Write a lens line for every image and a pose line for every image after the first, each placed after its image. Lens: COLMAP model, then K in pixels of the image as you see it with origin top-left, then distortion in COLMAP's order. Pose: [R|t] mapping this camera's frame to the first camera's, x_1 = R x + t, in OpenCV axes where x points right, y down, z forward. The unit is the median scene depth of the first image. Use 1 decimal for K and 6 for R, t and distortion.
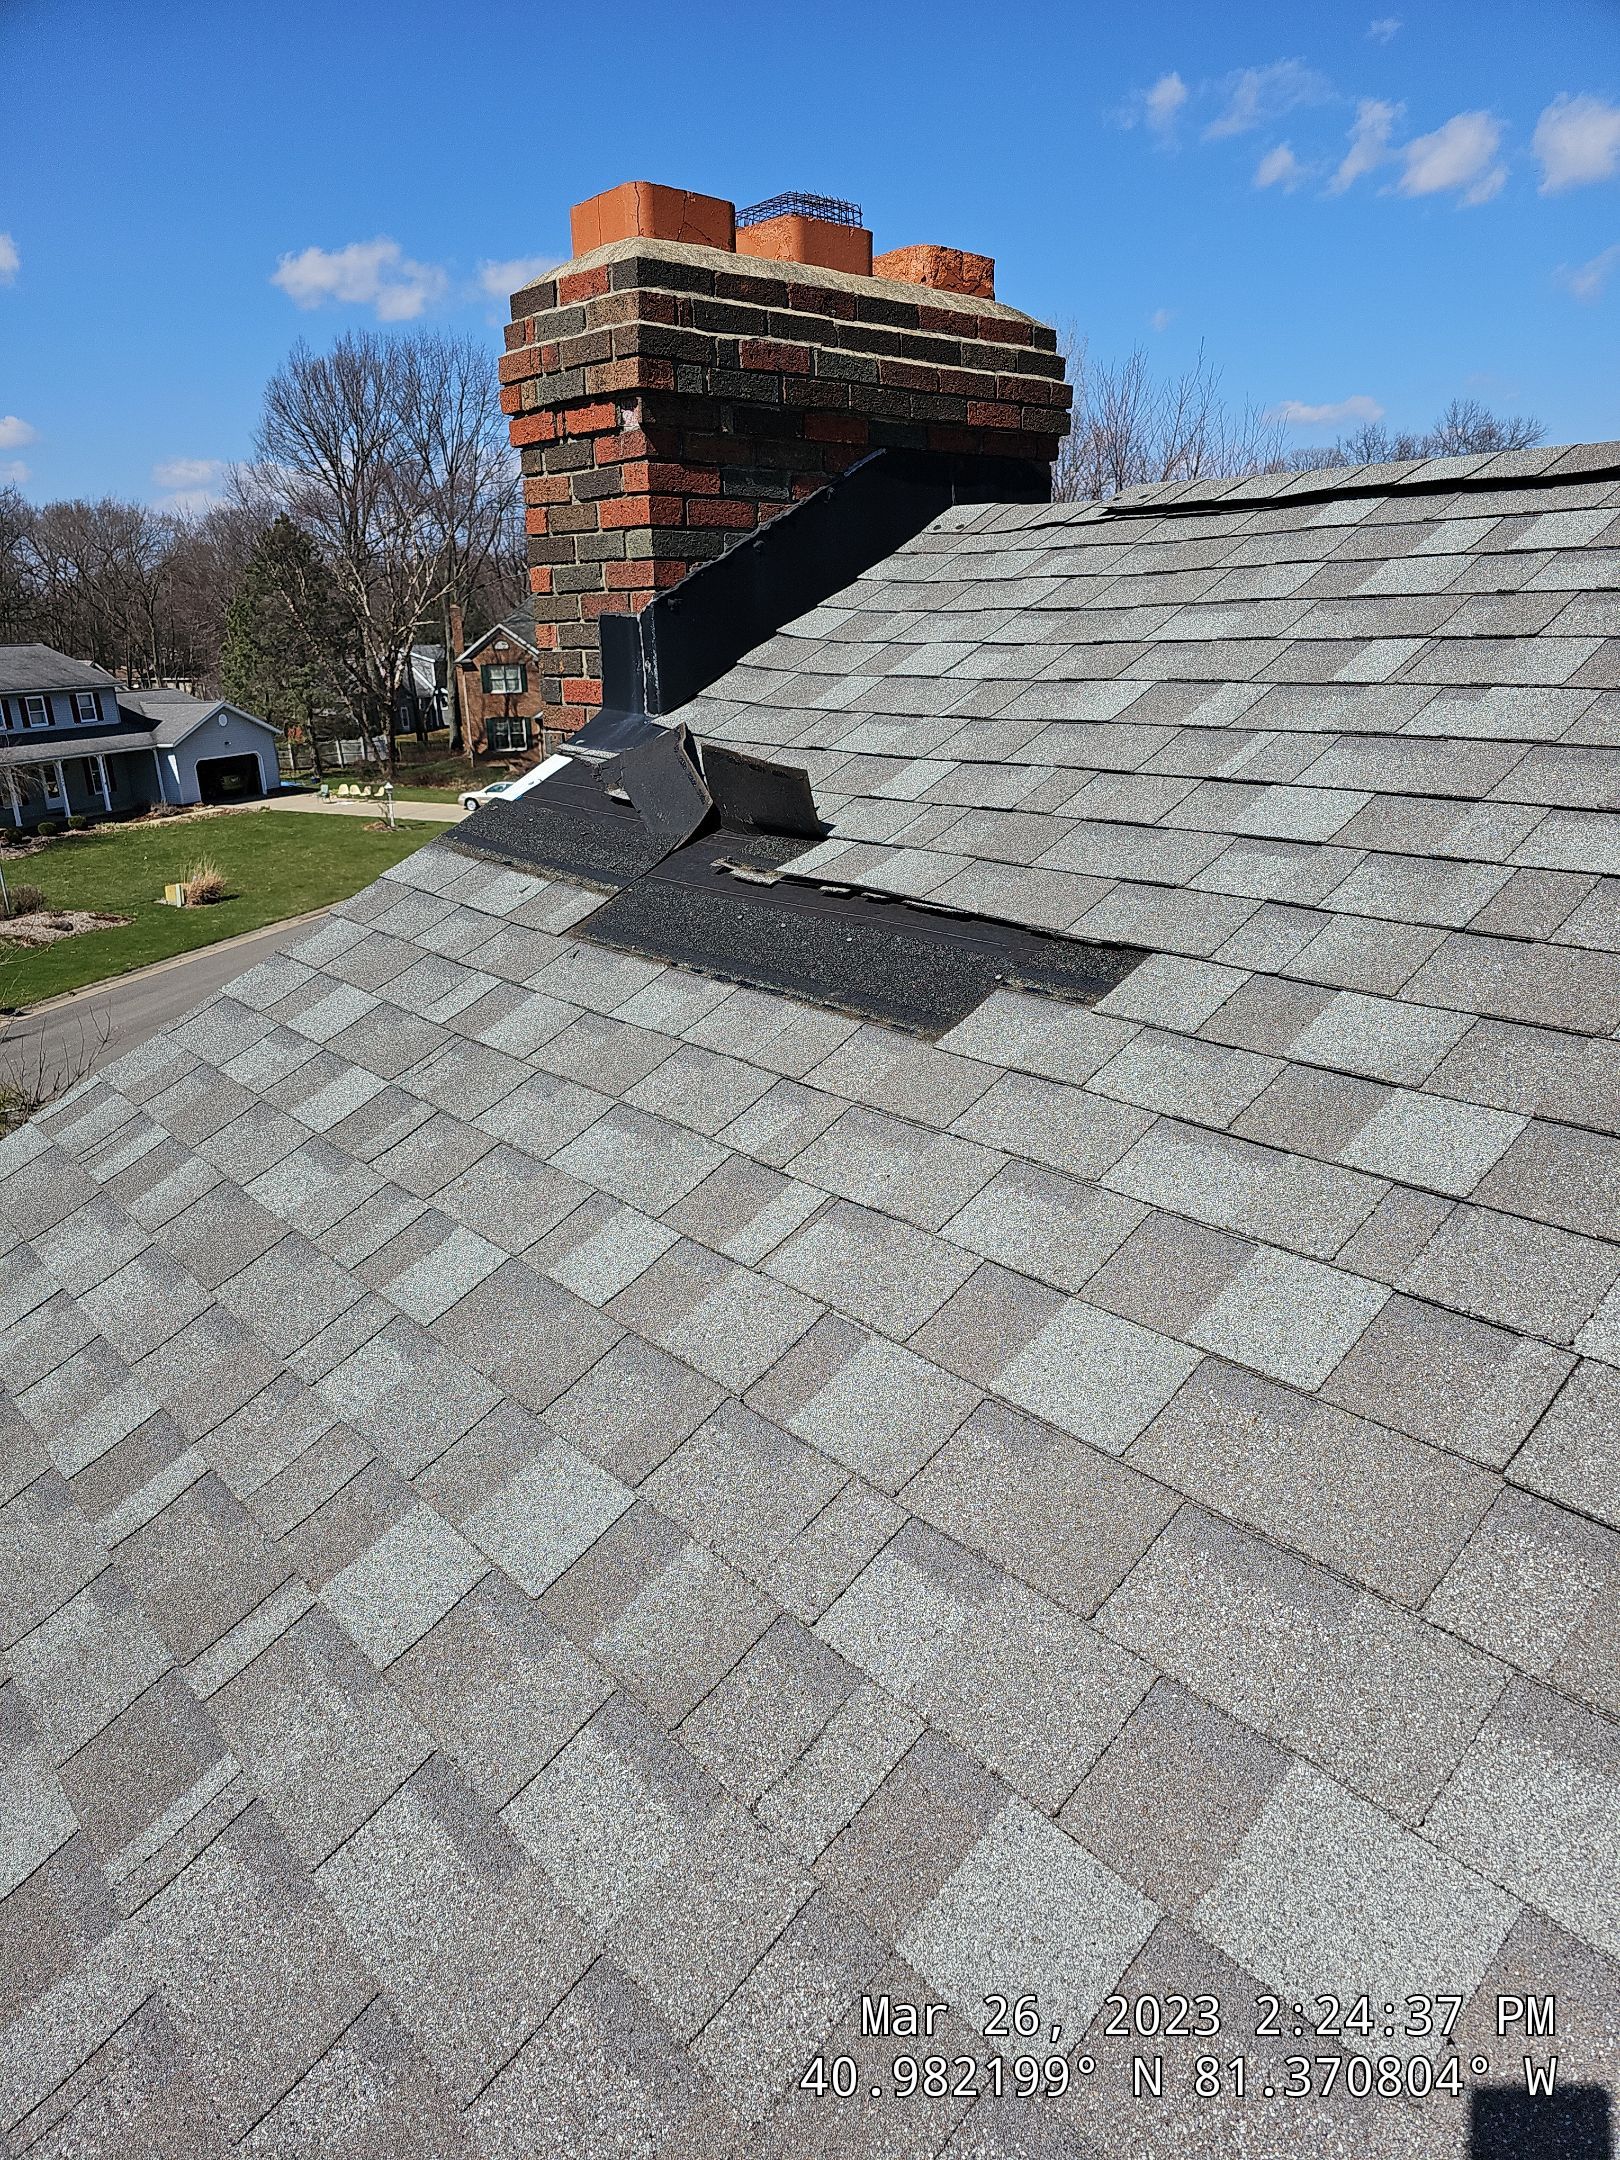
lens RADIAL K [[1388.6, 0, 870.4], [0, 1388.6, 1181.3], [0, 0, 1]] dist [0.046742, -0.030992]
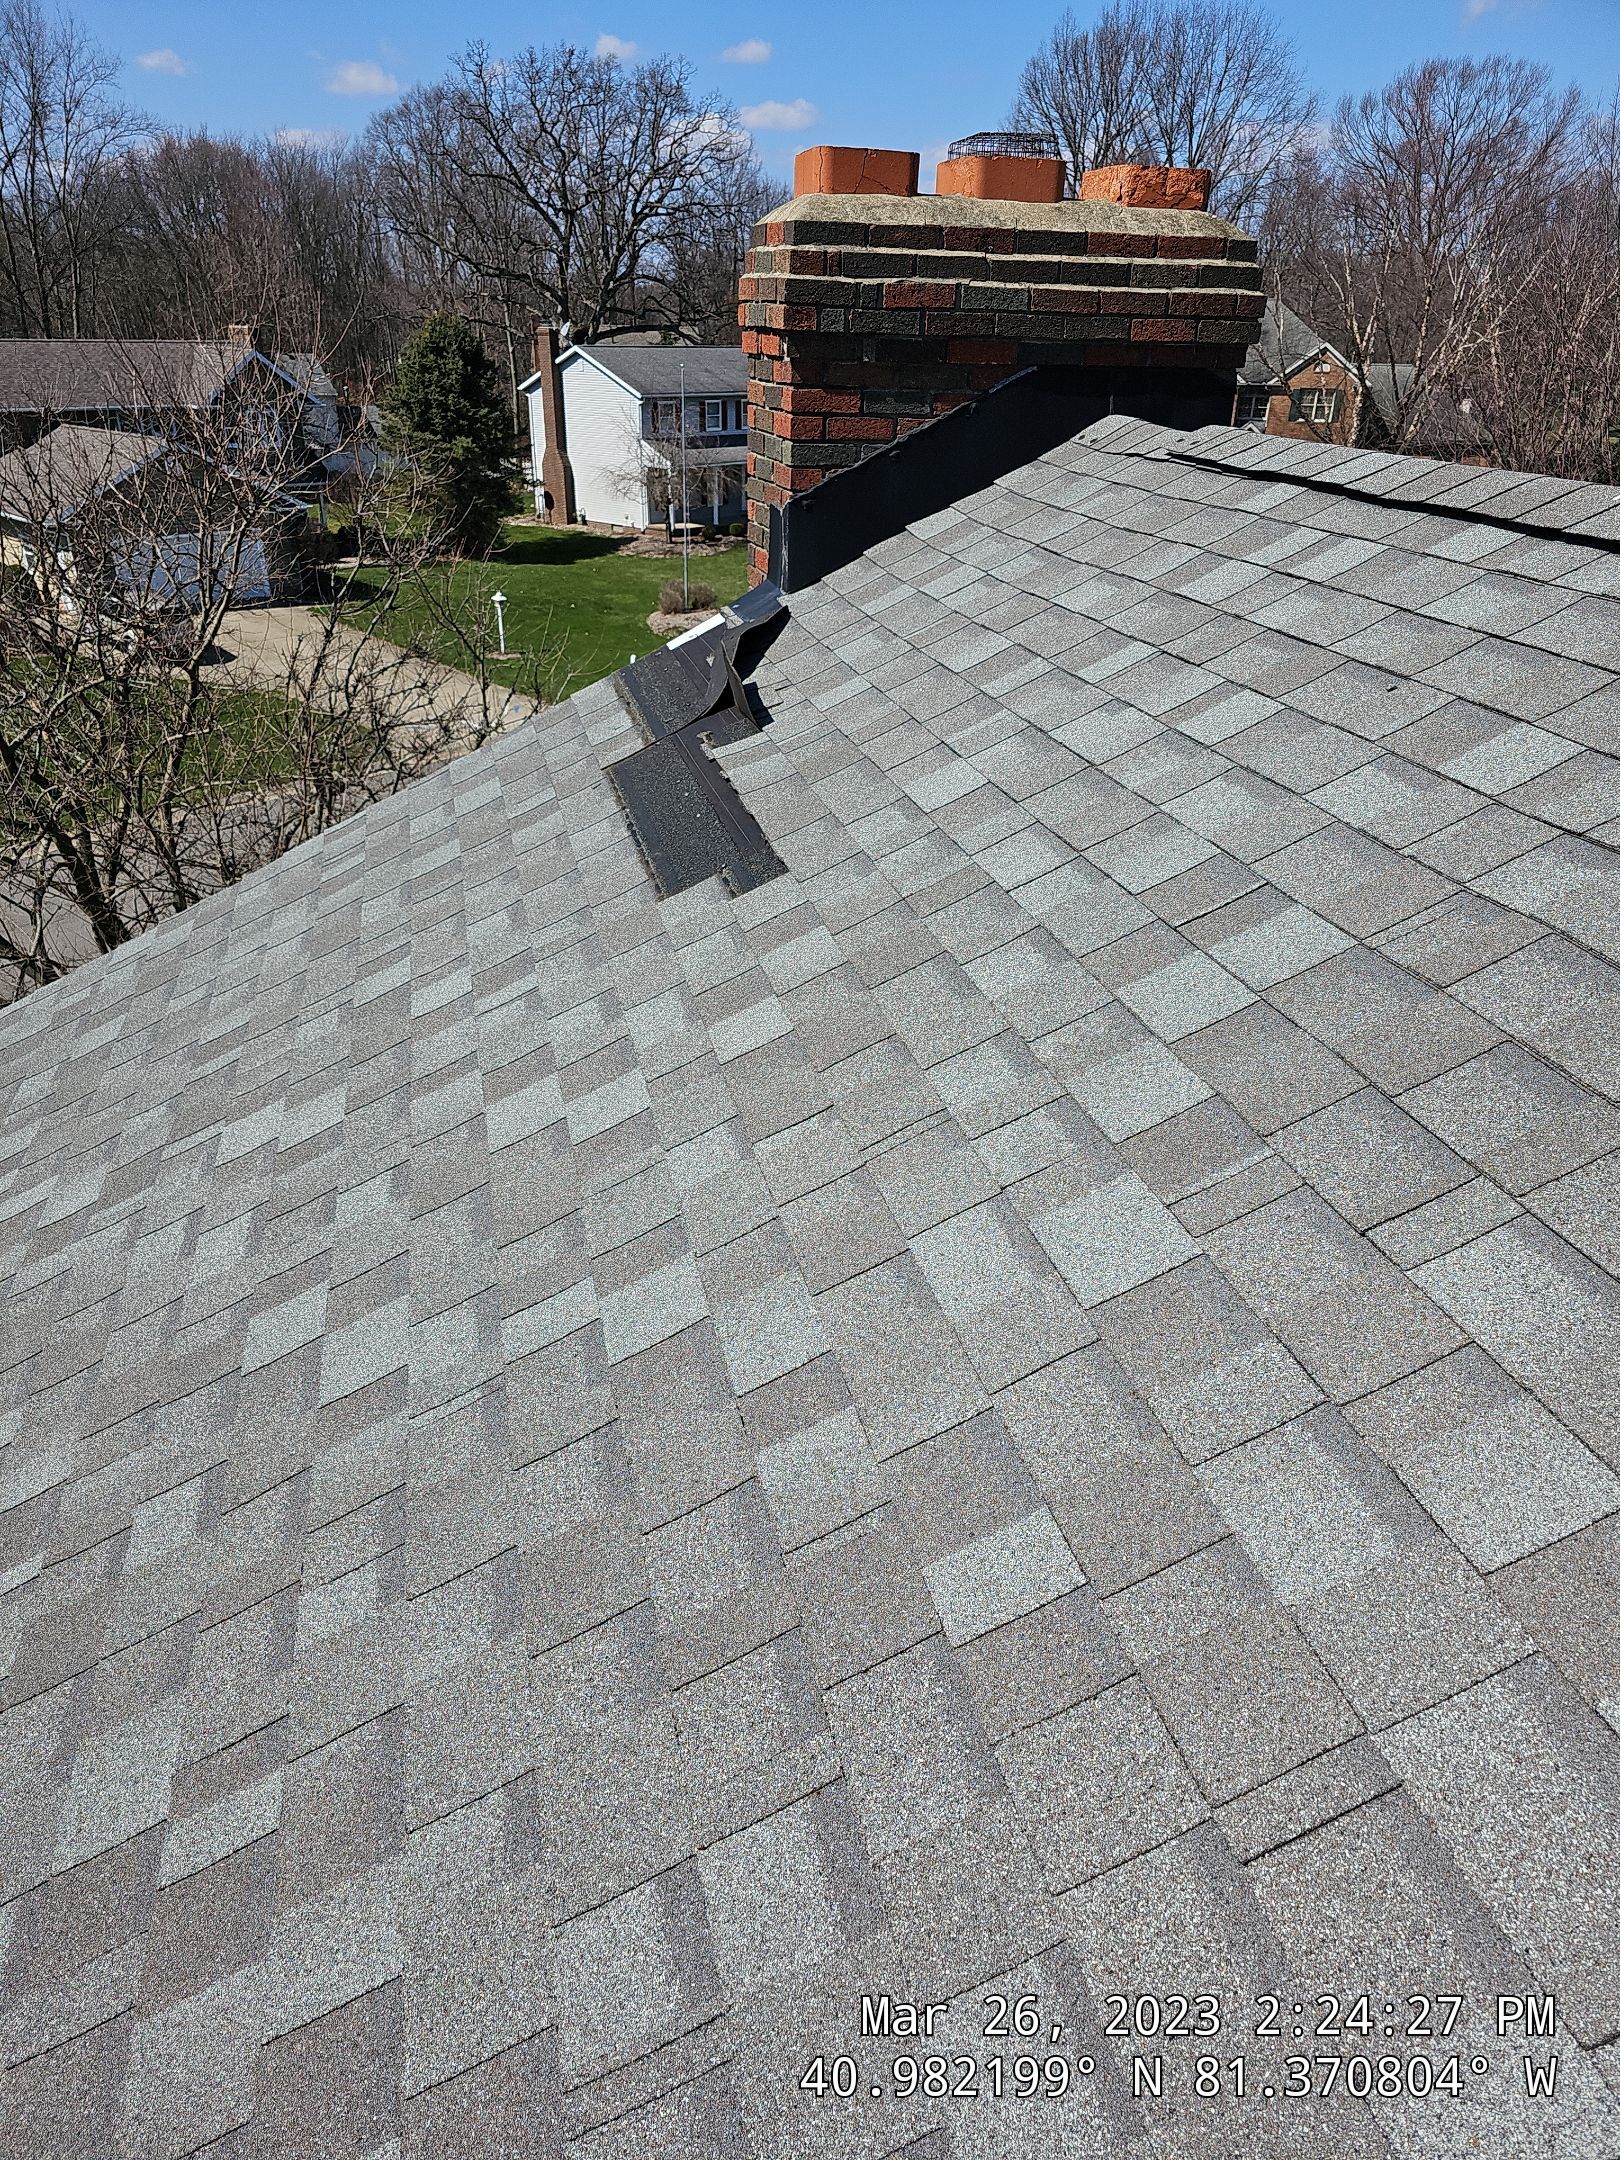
lens RADIAL K [[1388.6, 0, 870.4], [0, 1388.6, 1181.3], [0, 0, 1]] dist [0.046742, -0.030992]
pose [[0.893307, 0.270823, -0.358689, 0.530190], [-0.207804, 0.956518, 0.204672, -0.101109], [0.398522, -0.108298, 0.910742, -0.190712]]
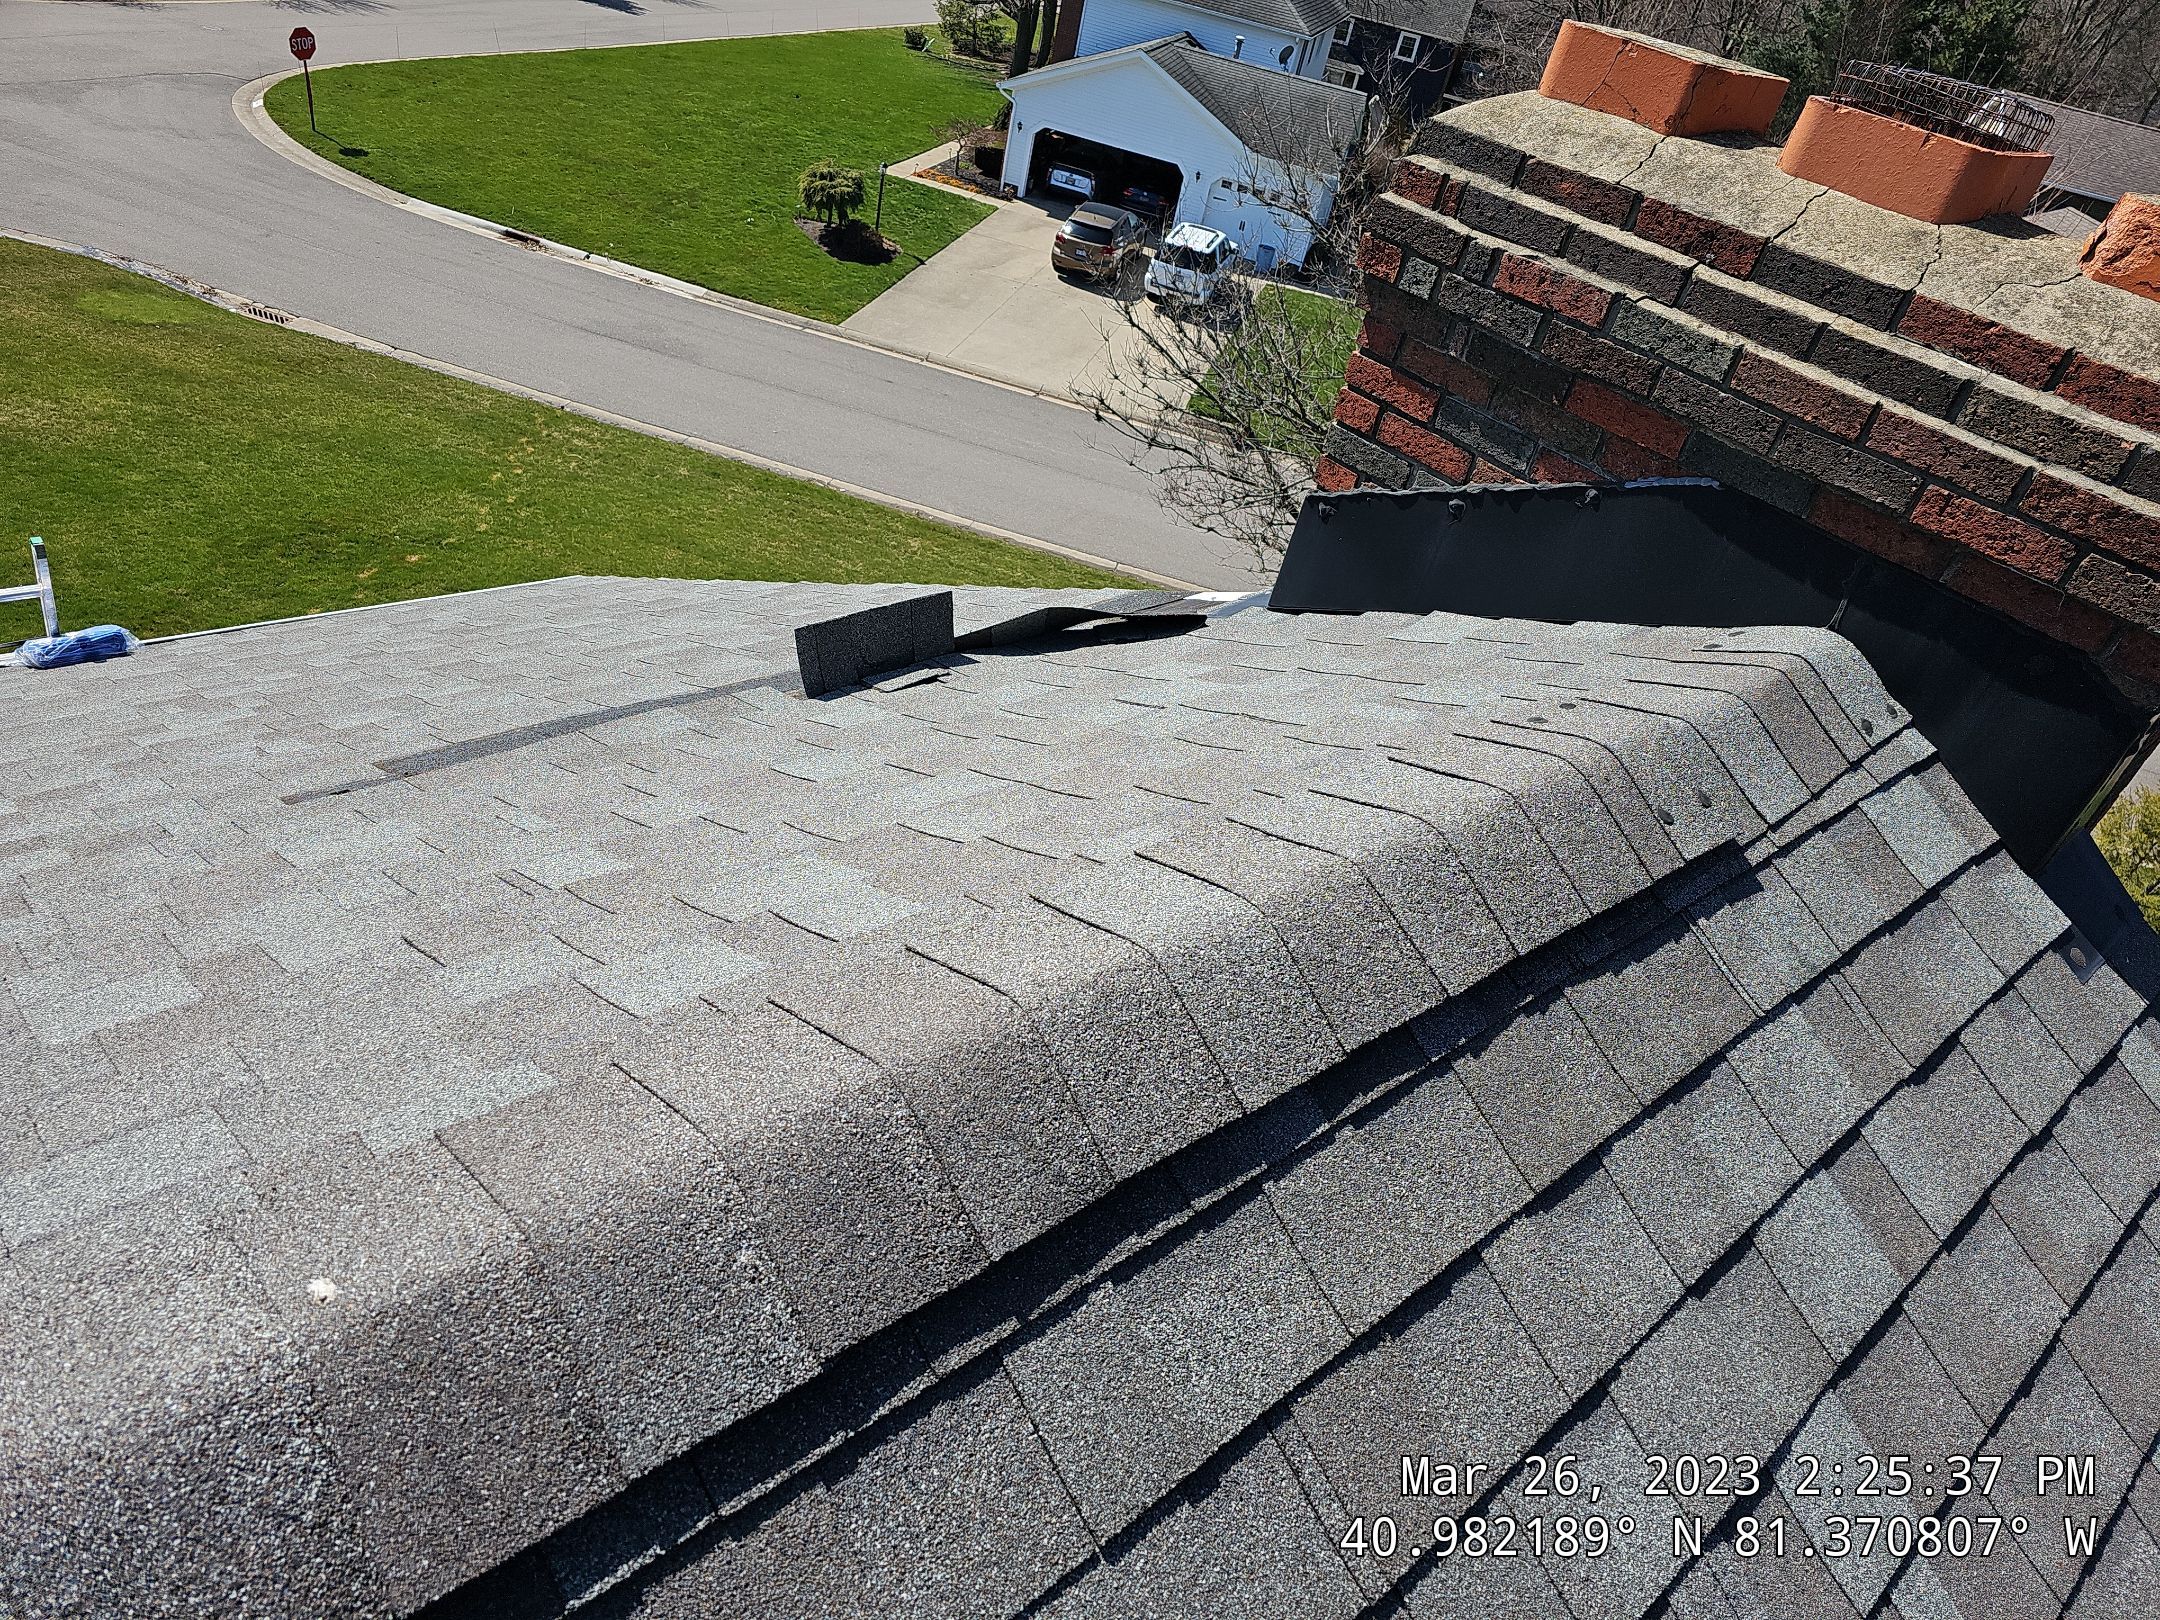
lens RADIAL K [[1388.6, 0, 1112.3], [0, 1388.6, 903.4], [0, 0, 1]] dist [0.046742, -0.030992]
pose [[-0.020448, 0.635151, -0.772117, 0.664492], [-0.552733, 0.636344, 0.538101, -0.647146], [0.833108, 0.437778, 0.338057, 0.719213]]
